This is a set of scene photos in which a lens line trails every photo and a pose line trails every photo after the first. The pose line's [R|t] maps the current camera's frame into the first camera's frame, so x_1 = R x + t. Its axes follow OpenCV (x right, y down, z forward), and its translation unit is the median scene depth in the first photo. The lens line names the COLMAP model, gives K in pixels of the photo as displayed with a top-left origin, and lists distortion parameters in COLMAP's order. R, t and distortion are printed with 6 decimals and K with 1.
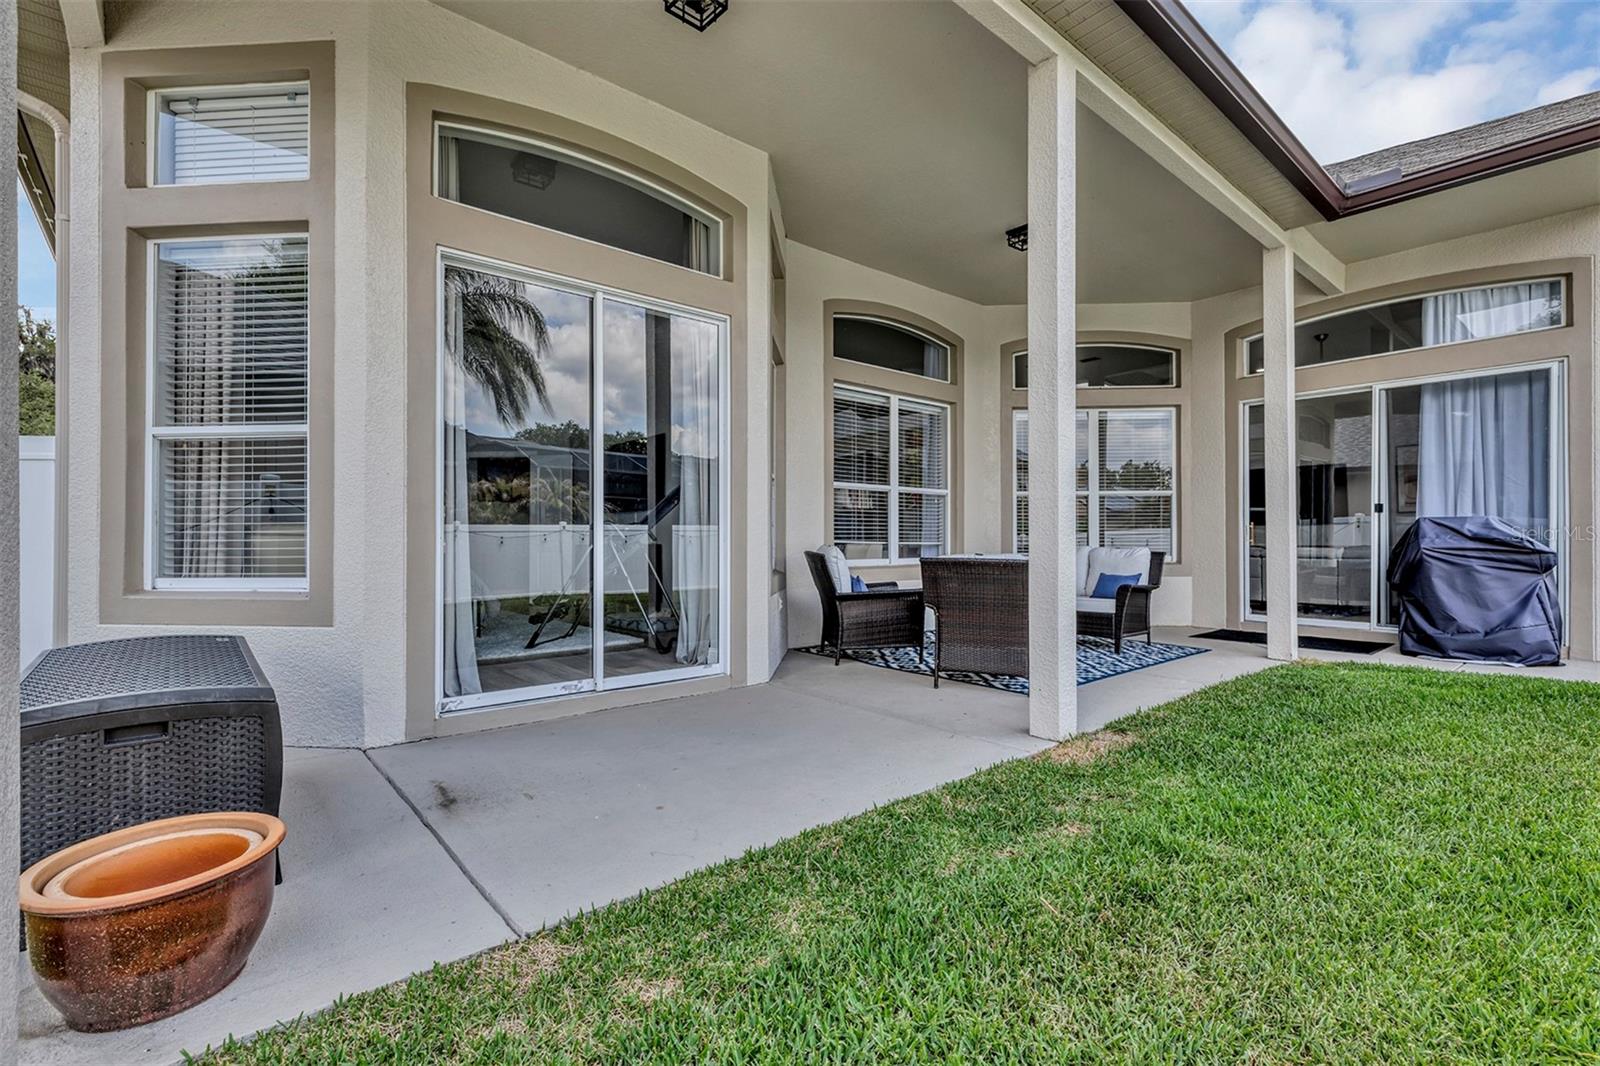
lens RADIAL K [[733.1, 0, 795.2], [0, 733.1, 538.0], [0, 0, 1]] dist [0.004739, 0.000324]
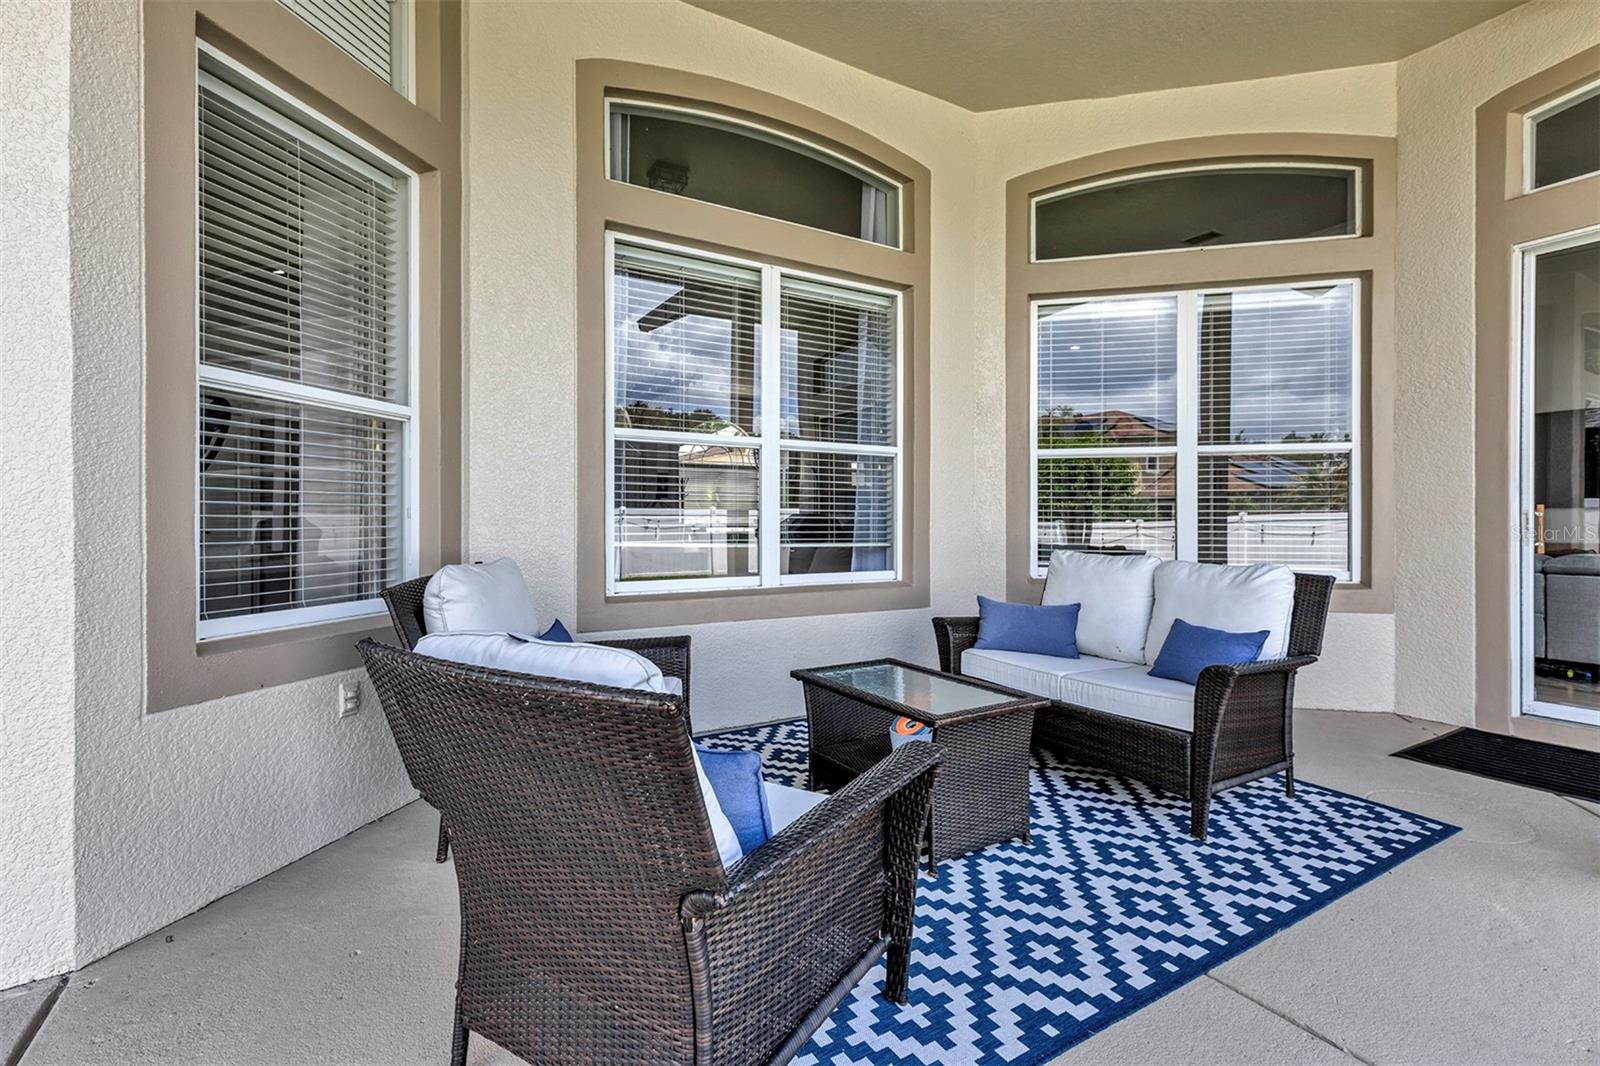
lens RADIAL K [[733.1, 0, 802.2], [0, 733.1, 525.4], [0, 0, 1]] dist [0.004739, 0.000324]
pose [[0.986064, 0.000350, -0.166366, 0.246612], [0.001518, 0.999937, 0.011102, -0.013198], [0.166360, -0.011200, 0.986002, 0.480985]]
